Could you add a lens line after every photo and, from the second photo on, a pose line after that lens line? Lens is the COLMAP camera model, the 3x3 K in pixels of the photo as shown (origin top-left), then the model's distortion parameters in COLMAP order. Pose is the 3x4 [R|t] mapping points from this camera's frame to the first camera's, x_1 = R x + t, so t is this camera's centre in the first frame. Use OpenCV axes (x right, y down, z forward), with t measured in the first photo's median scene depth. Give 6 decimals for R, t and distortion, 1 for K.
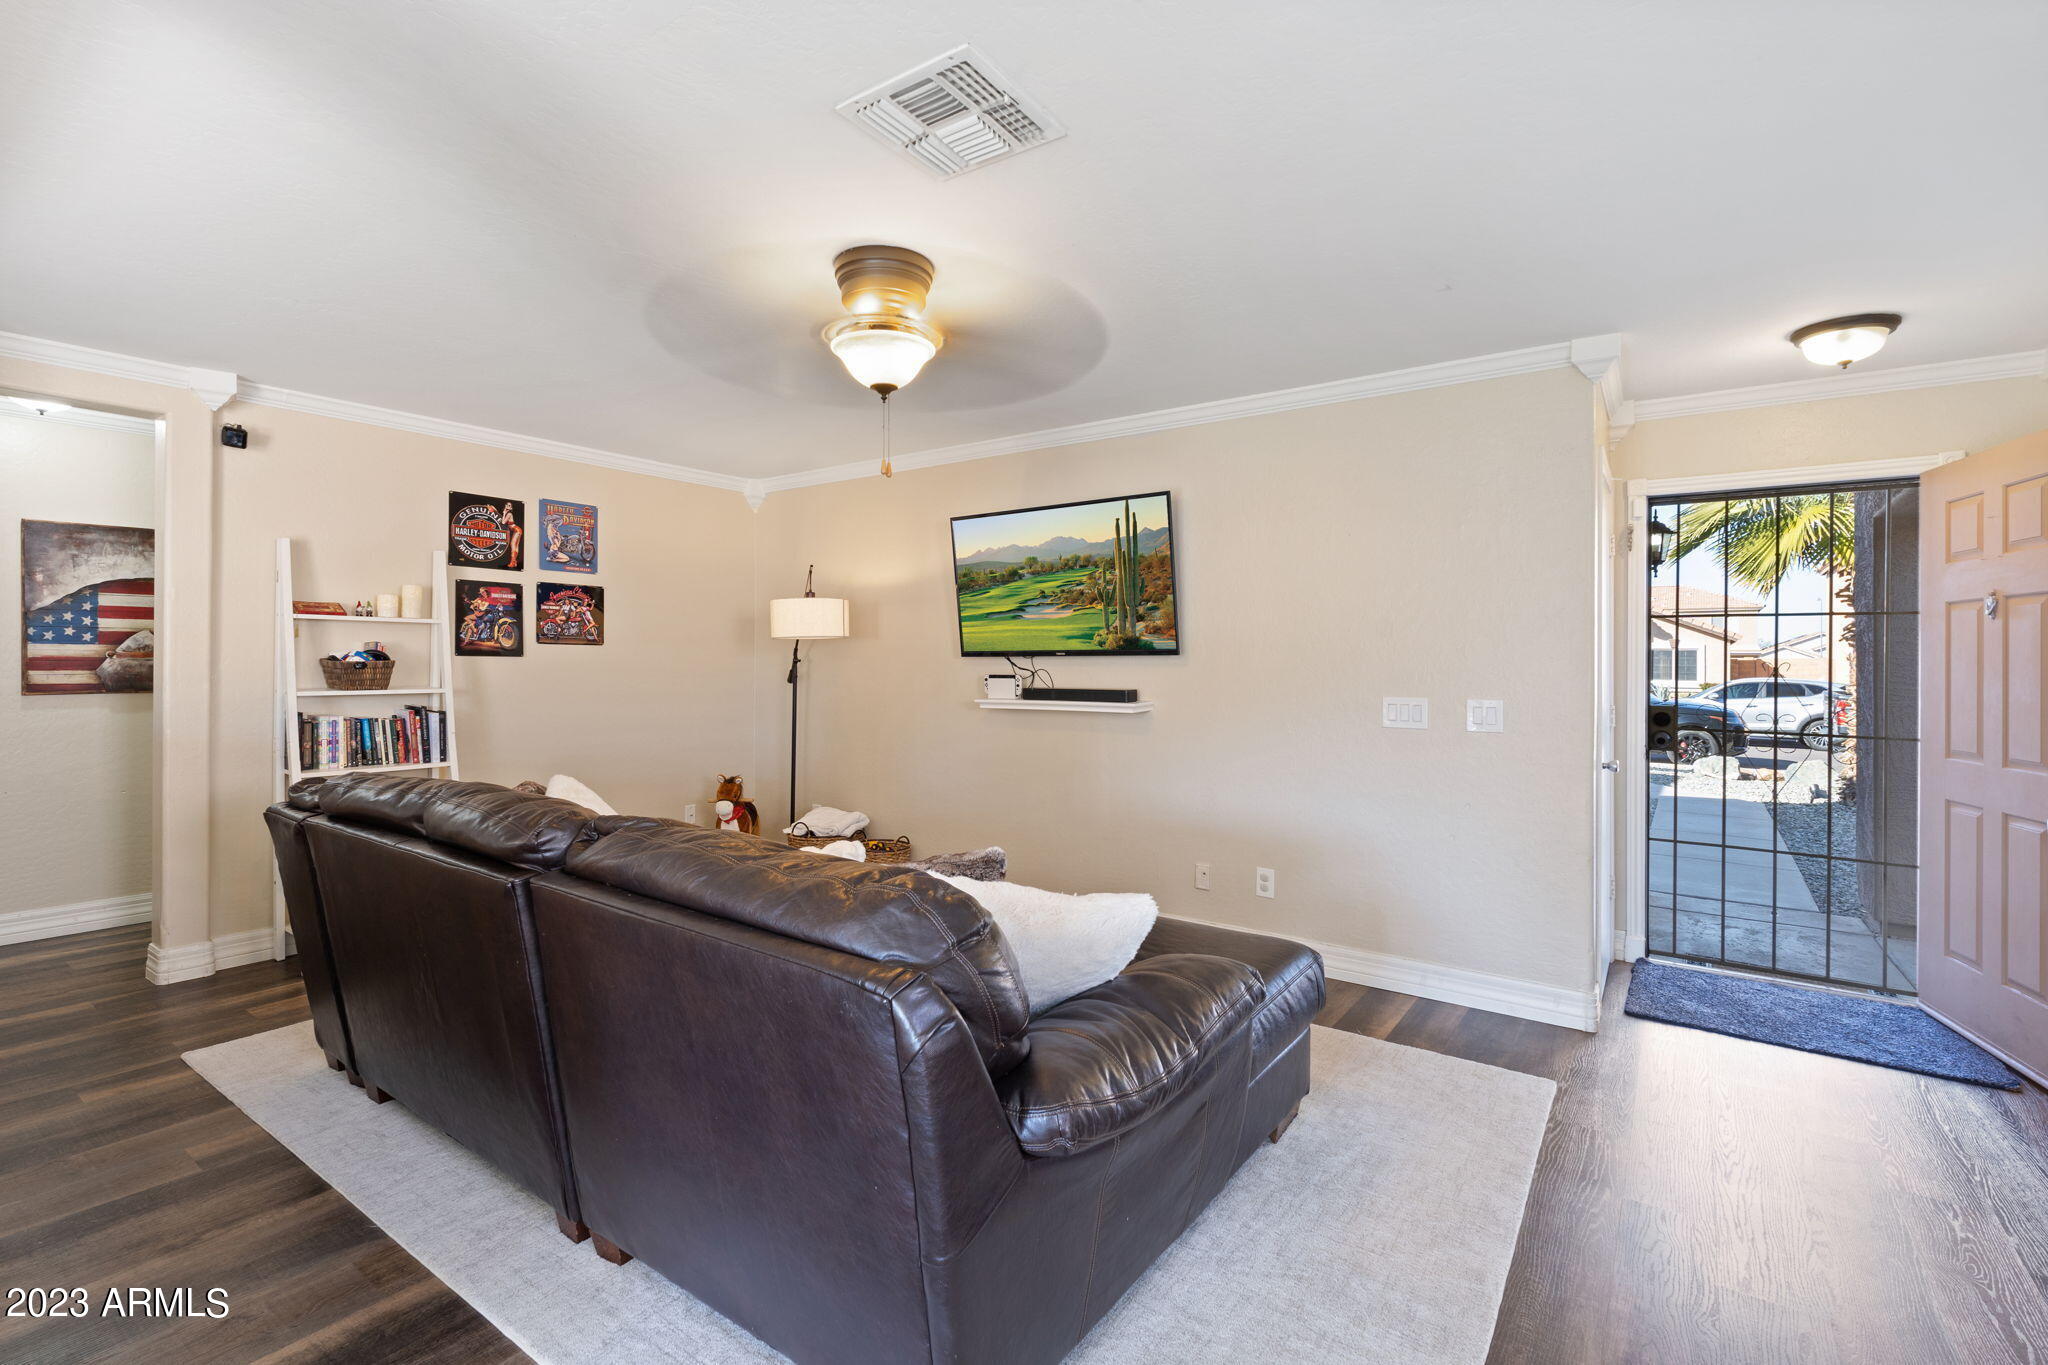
lens RADIAL K [[925.9, 0, 1005.5], [0, 925.9, 654.4], [0, 0, 1]] dist [-0.000288, 0.000506]
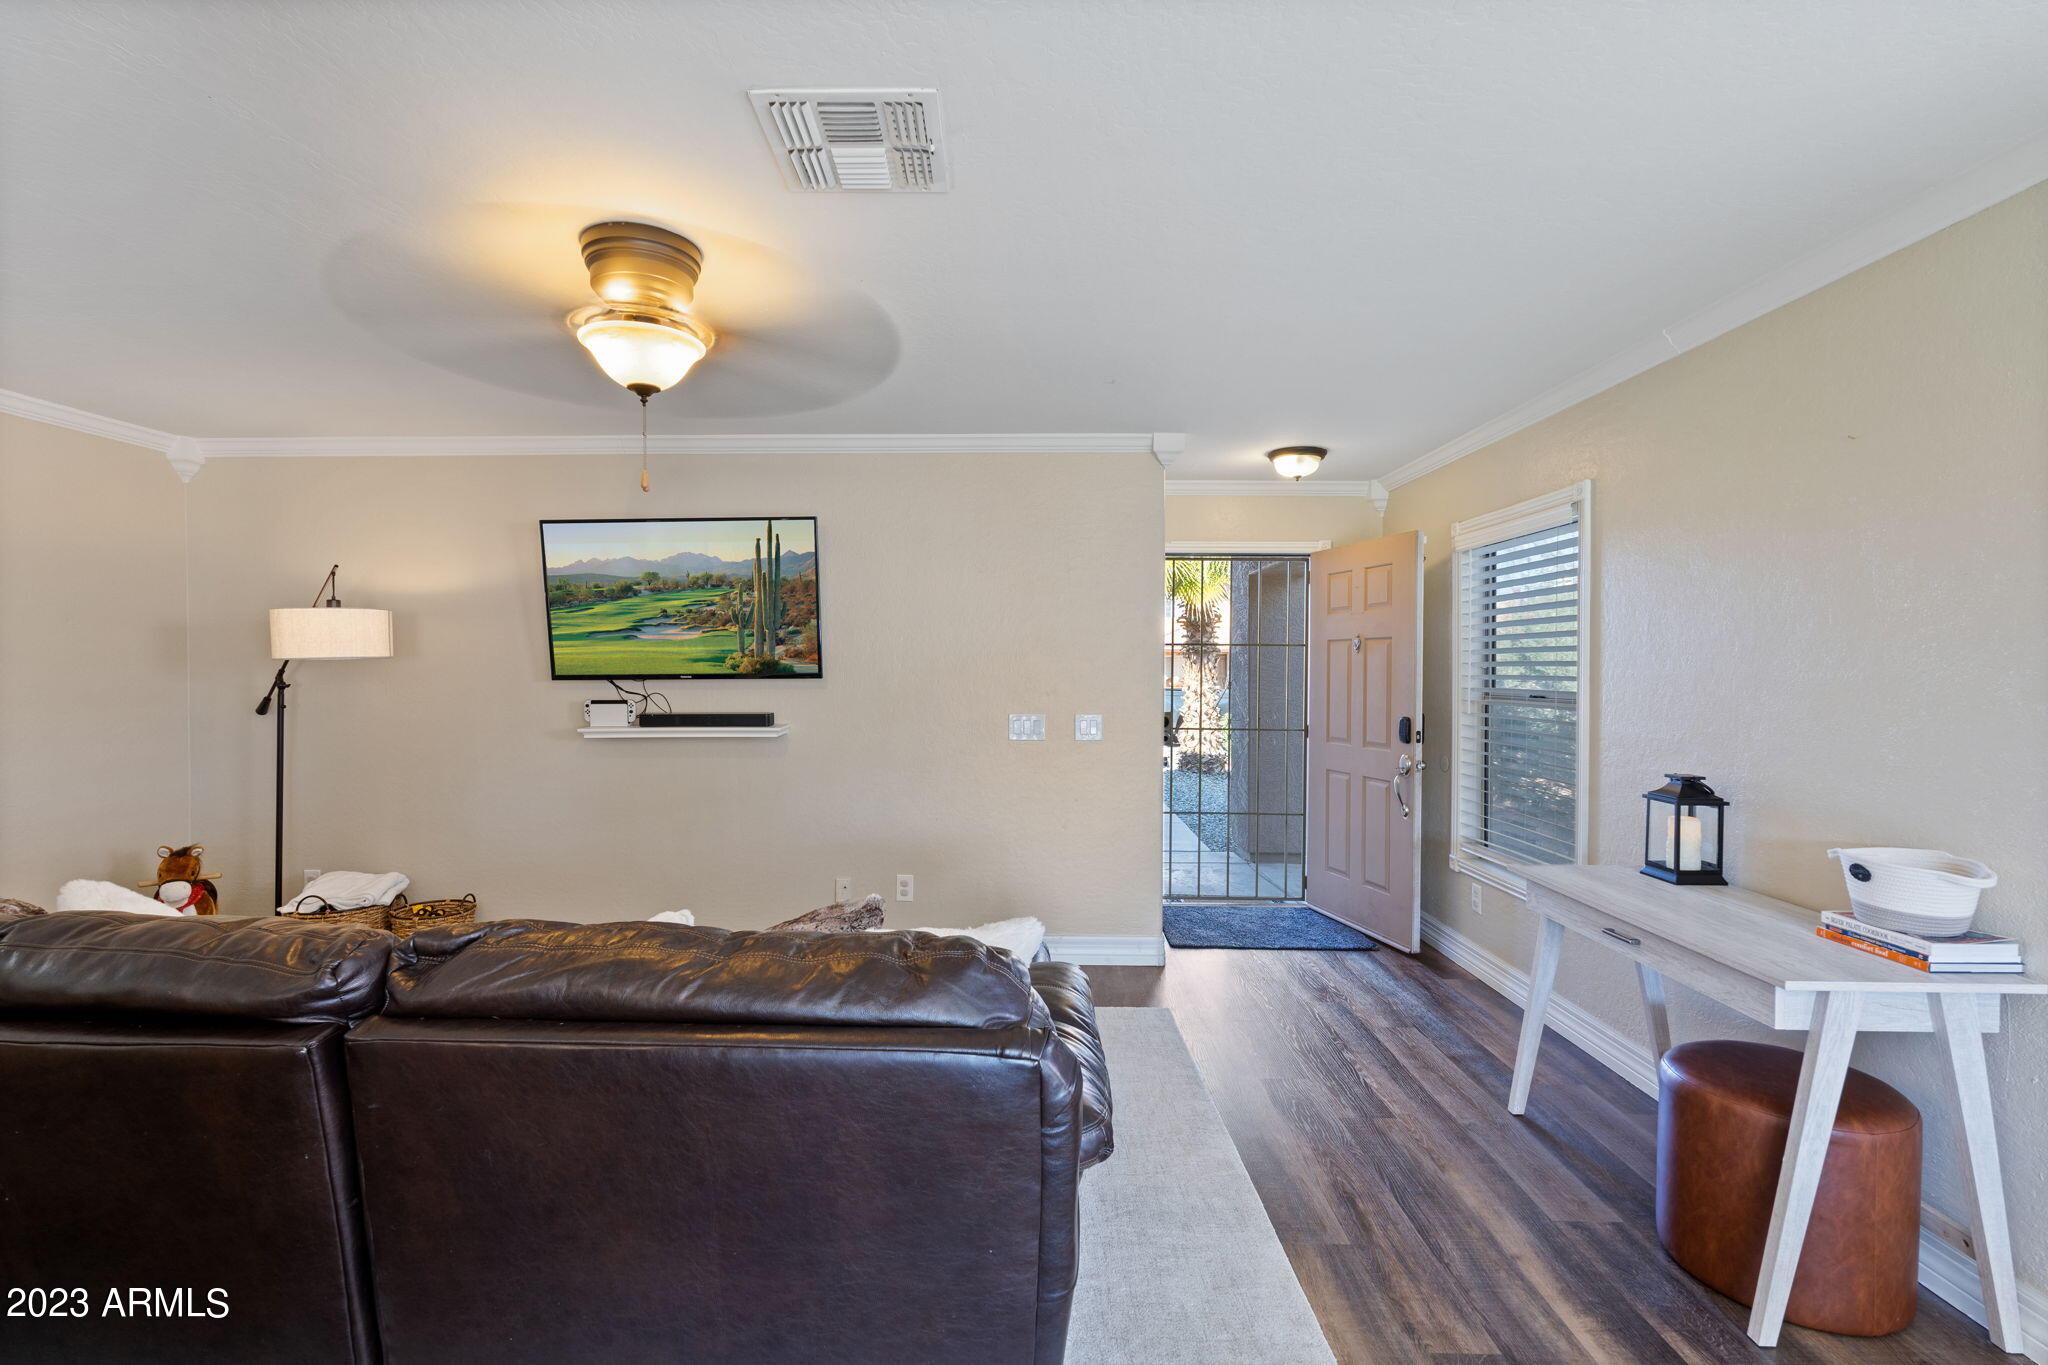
lens RADIAL K [[909.3, 0, 1000.1], [0, 909.3, 679.8], [0, 0, 1]] dist [-0.000227, -0.000298]
pose [[0.822471, -0.014040, 0.568634, -0.211356], [0.000208, 0.999703, 0.024383, -0.021299], [-0.568808, -0.019936, 0.822229, 0.059357]]
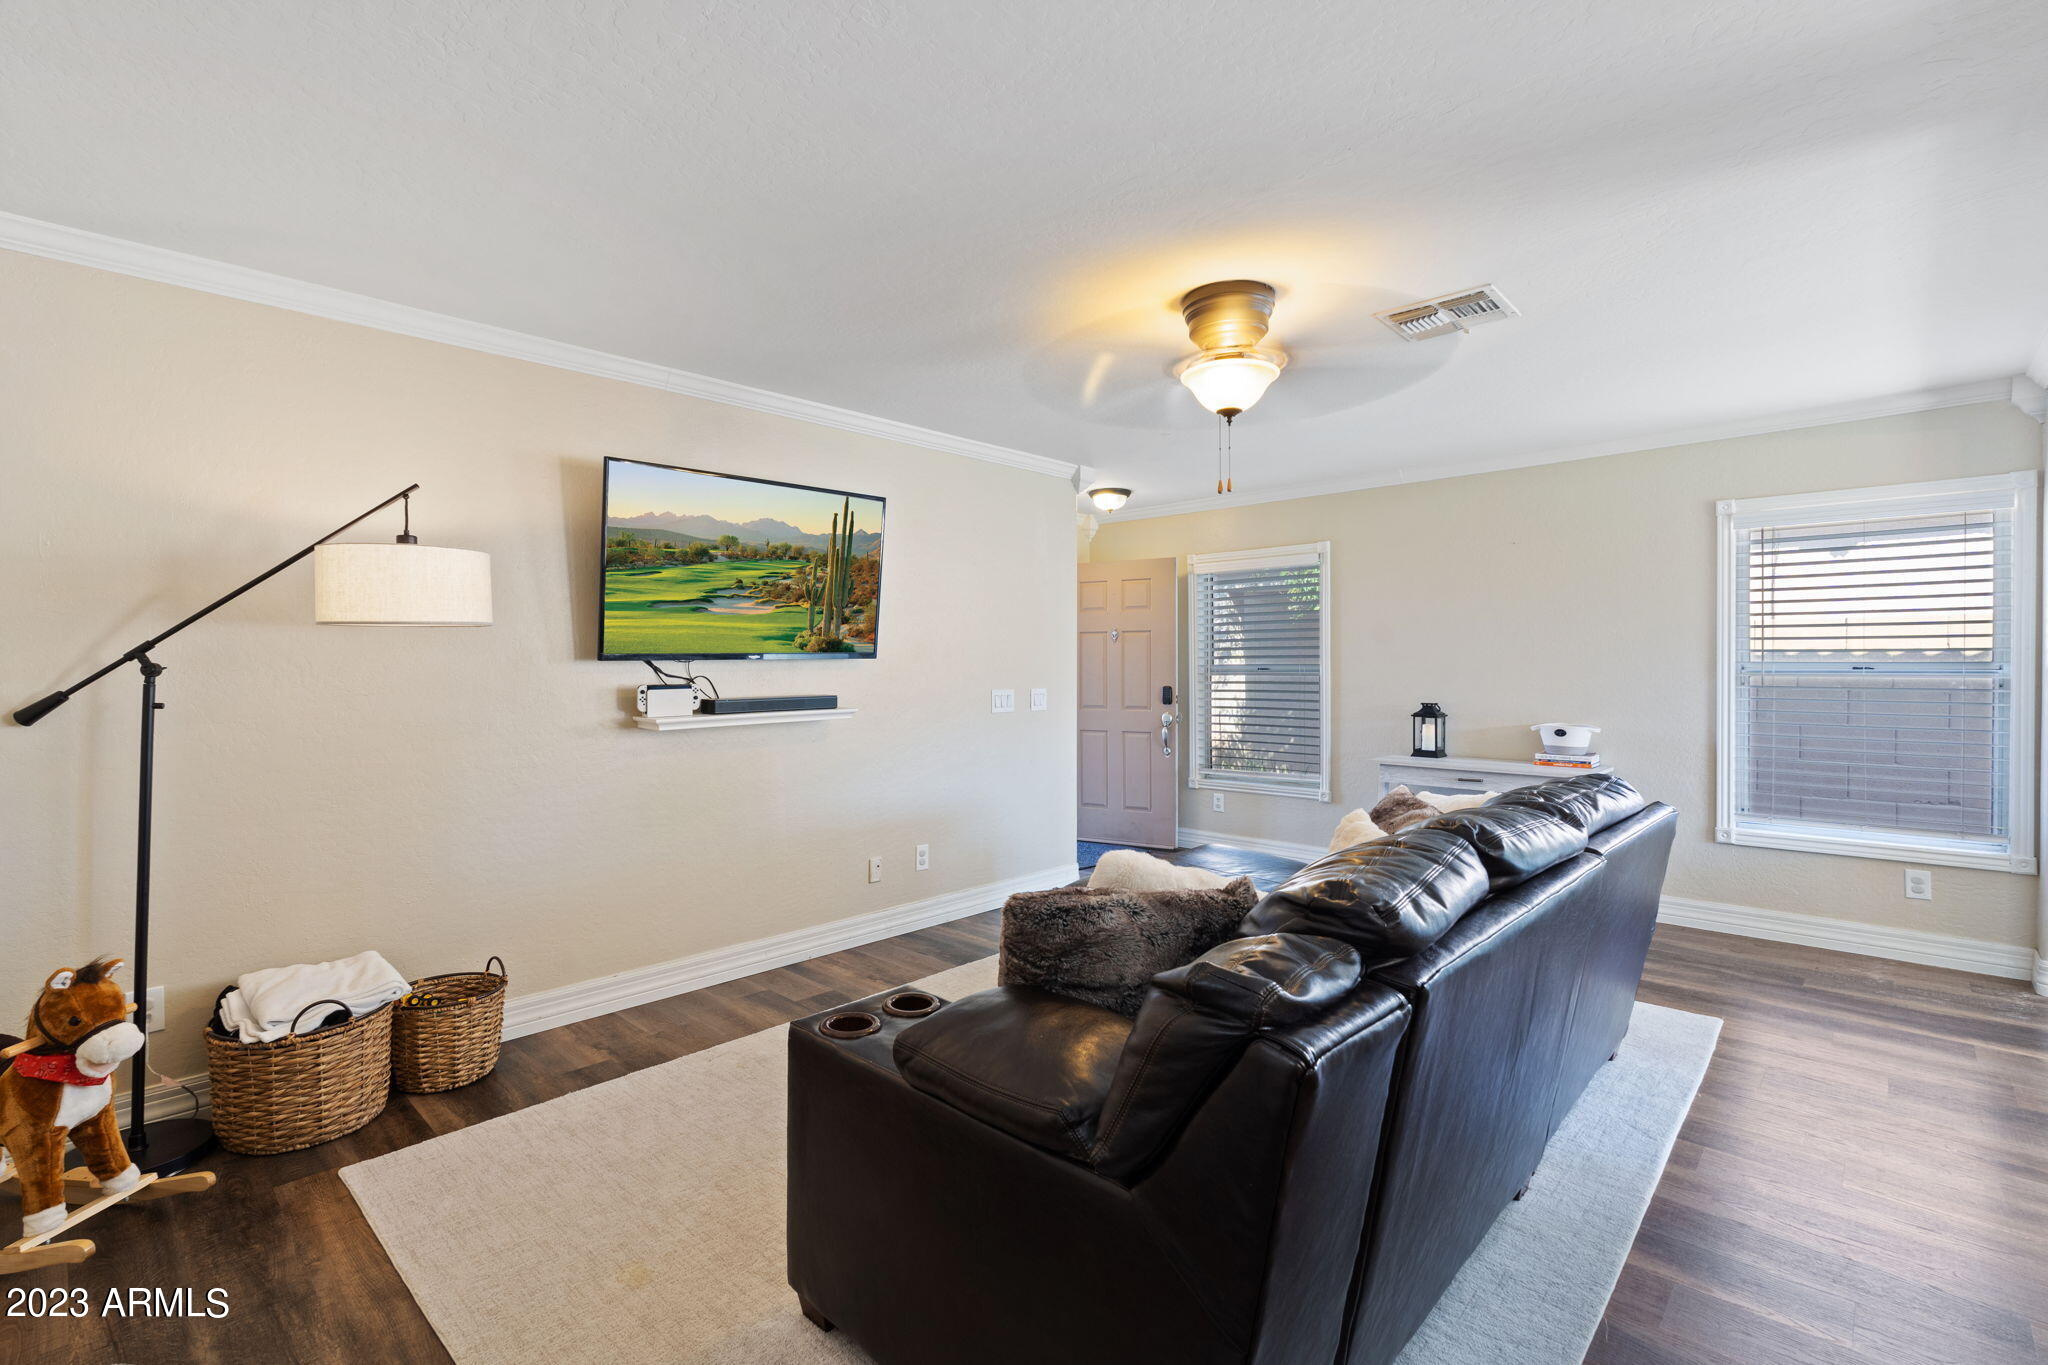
lens RADIAL K [[909.3, 0, 1000.1], [0, 909.3, 679.8], [0, 0, 1]] dist [-0.000227, -0.000298]
pose [[0.141988, -0.022155, 0.989620, -0.755630], [-0.002564, 0.999738, 0.022749, 0.000810], [-0.989865, -0.005768, 0.141894, 0.686992]]
